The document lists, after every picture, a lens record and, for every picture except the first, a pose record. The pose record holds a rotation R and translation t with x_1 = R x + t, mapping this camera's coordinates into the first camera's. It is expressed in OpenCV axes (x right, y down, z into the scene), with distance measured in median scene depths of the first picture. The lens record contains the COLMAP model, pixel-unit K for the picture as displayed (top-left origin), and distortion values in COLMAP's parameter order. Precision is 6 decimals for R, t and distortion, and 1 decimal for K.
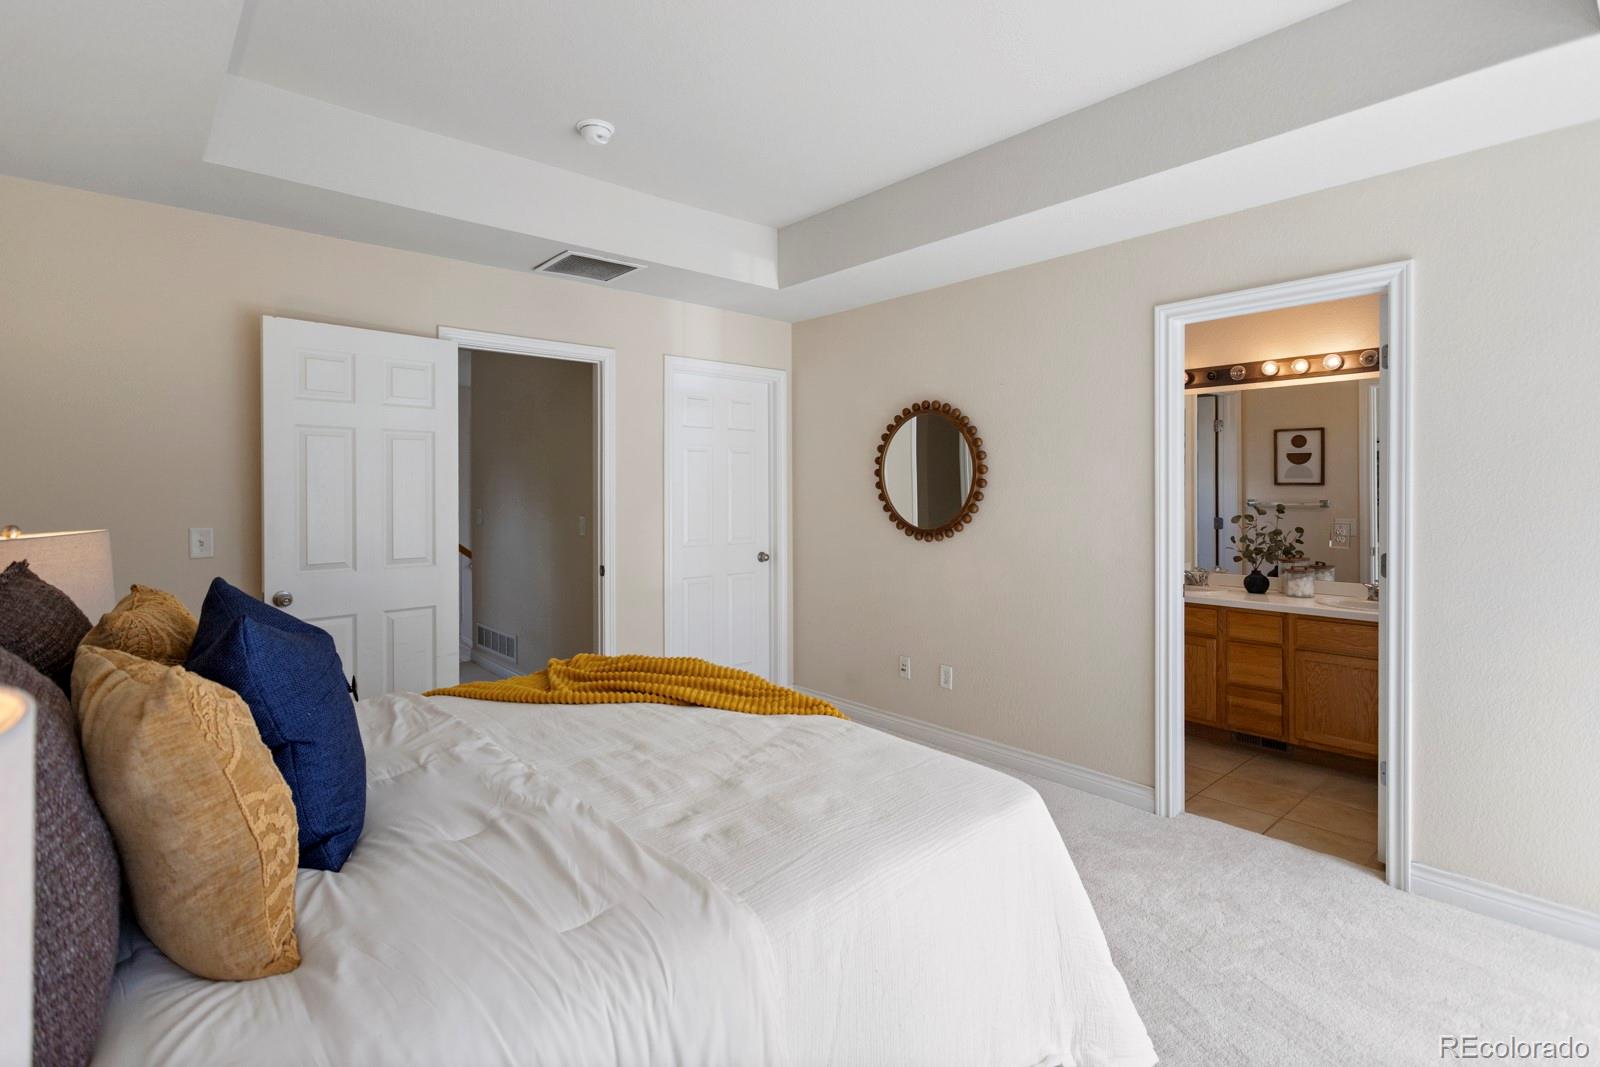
lens RADIAL K [[768.1, 0, 805.4], [0, 768.1, 510.3], [0, 0, 1]] dist [0.001982, 0.000404]
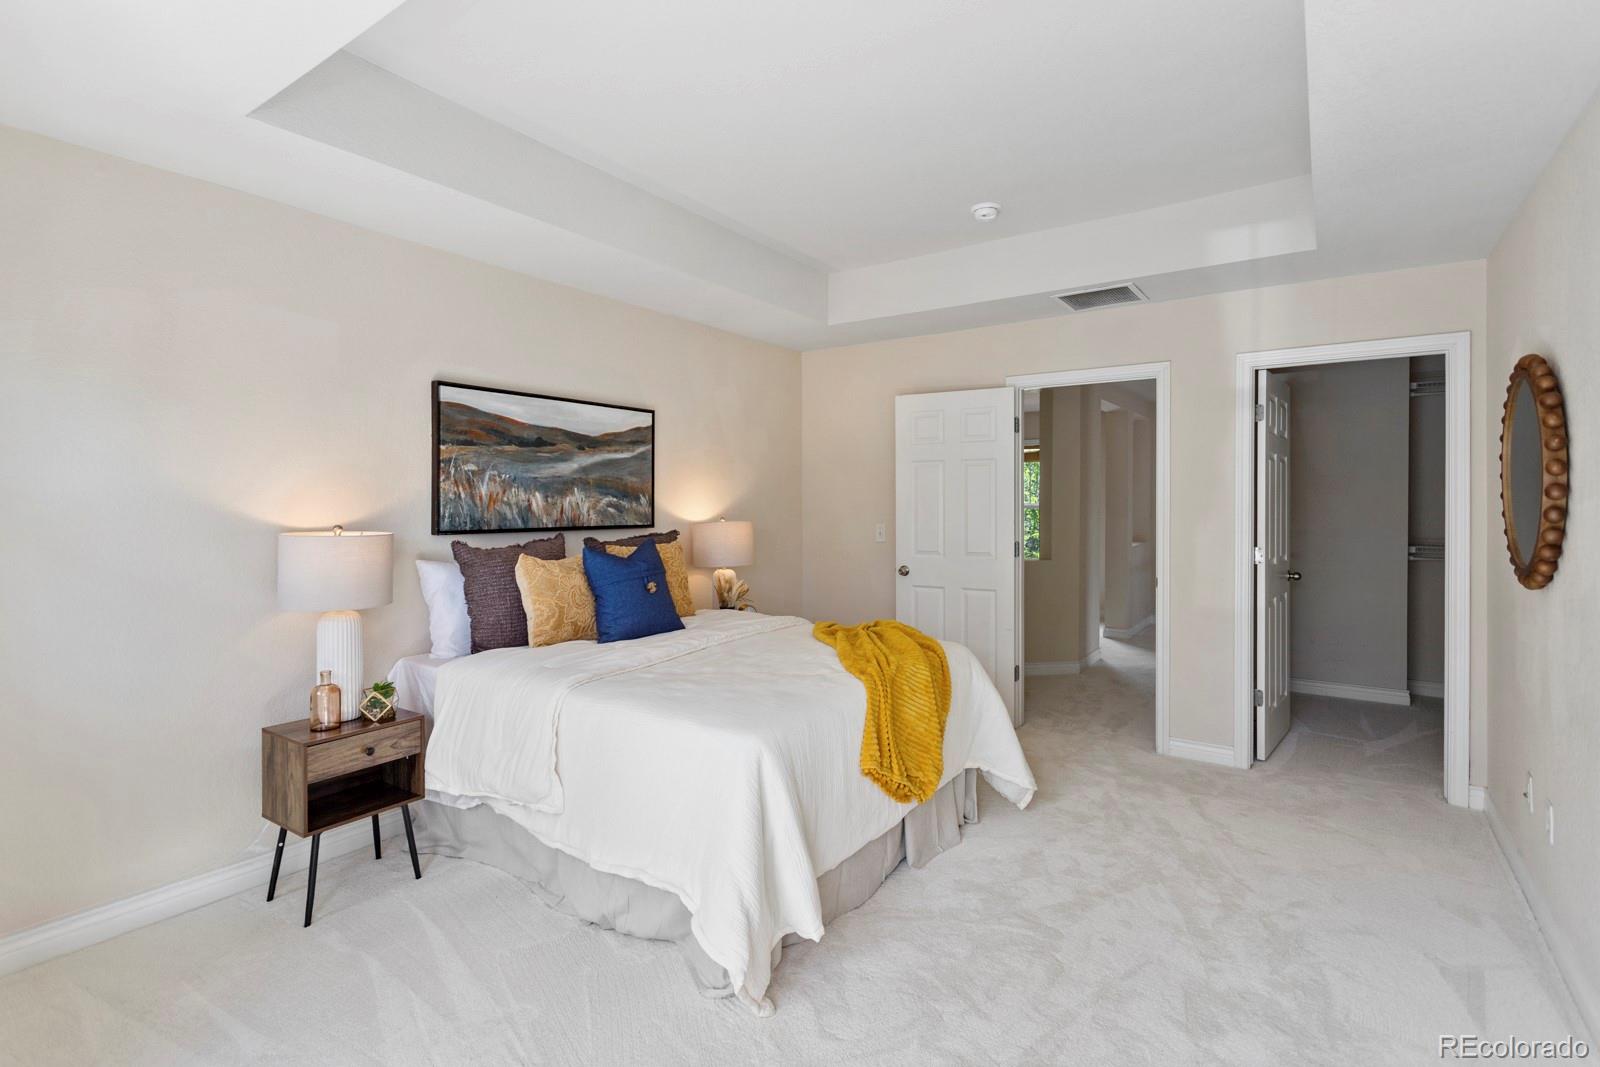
lens RADIAL K [[768.1, 0, 805.4], [0, 768.1, 510.3], [0, 0, 1]] dist [0.001982, 0.000404]
pose [[0.236864, 0.008023, -0.971510, 0.643501], [-0.023940, 0.999710, 0.002419, -0.007780], [0.971248, 0.022684, 0.236988, 0.326810]]
